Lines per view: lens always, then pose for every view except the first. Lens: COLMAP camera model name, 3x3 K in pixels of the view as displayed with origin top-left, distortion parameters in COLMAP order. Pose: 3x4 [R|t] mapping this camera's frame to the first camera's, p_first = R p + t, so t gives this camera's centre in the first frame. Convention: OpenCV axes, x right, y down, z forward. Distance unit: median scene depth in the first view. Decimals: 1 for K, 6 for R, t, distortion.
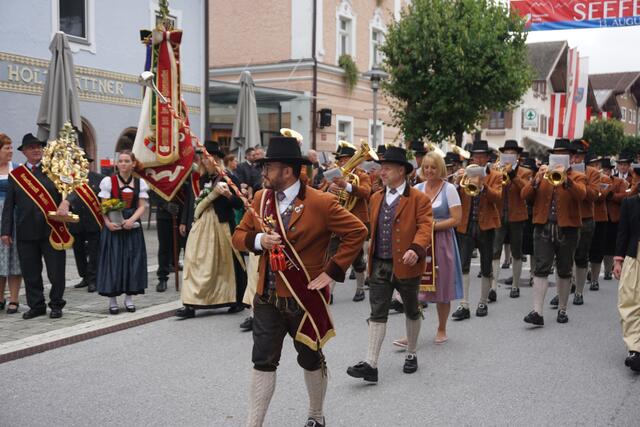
lens RADIAL K [[760.9, 0, 320.0], [0, 760.9, 213.5], [0, 0, 1]] dist [0.015922, -0.010410]
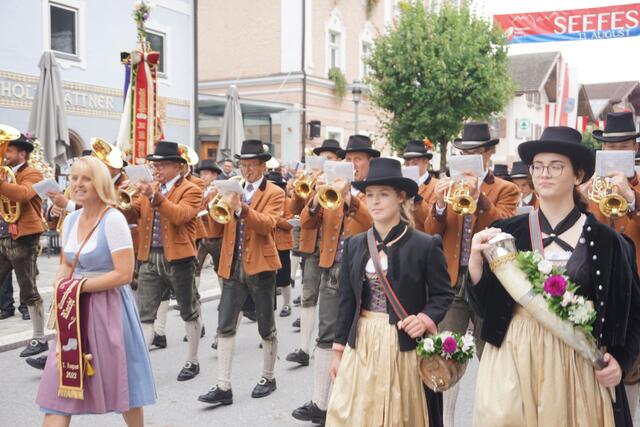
lens RADIAL K [[760.9, 0, 320.0], [0, 760.9, 213.5], [0, 0, 1]] dist [0.015922, -0.010410]
pose [[0.999973, -0.004725, -0.005617, 0.021813], [0.004652, 0.999905, -0.012958, 0.001076], [0.005677, 0.012931, 0.999900, -0.024877]]
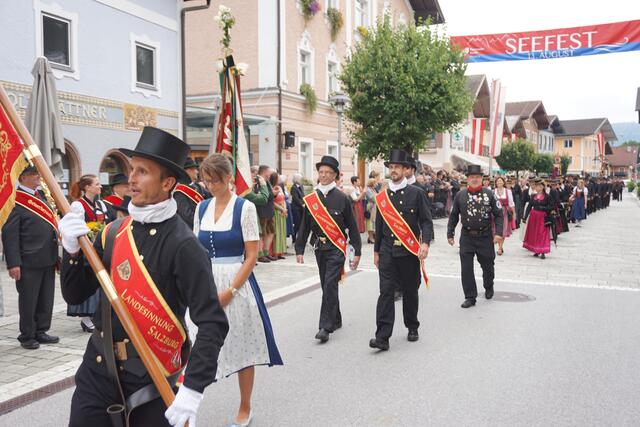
lens RADIAL K [[630.9, 0, 320.0], [0, 630.9, 213.5], [0, 0, 1]] dist [0.009274, -0.005395]
pose [[0.997406, -0.014471, 0.070514, -0.017465], [0.015134, 0.999846, -0.008868, -0.007787], [-0.070374, 0.009912, 0.997471, 0.072644]]
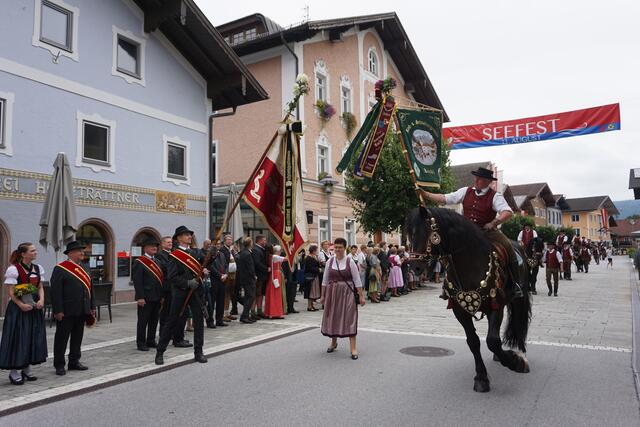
lens RADIAL K [[506.8, 0, 322.5], [0, 506.8, 221.0], [0, 0, 1]] dist [-0.006423, -0.000007]
pose [[0.999034, -0.031680, -0.030453, 0.068055], [0.027538, 0.991399, -0.127946, -0.002485], [0.034244, 0.126984, 0.991313, 0.110586]]
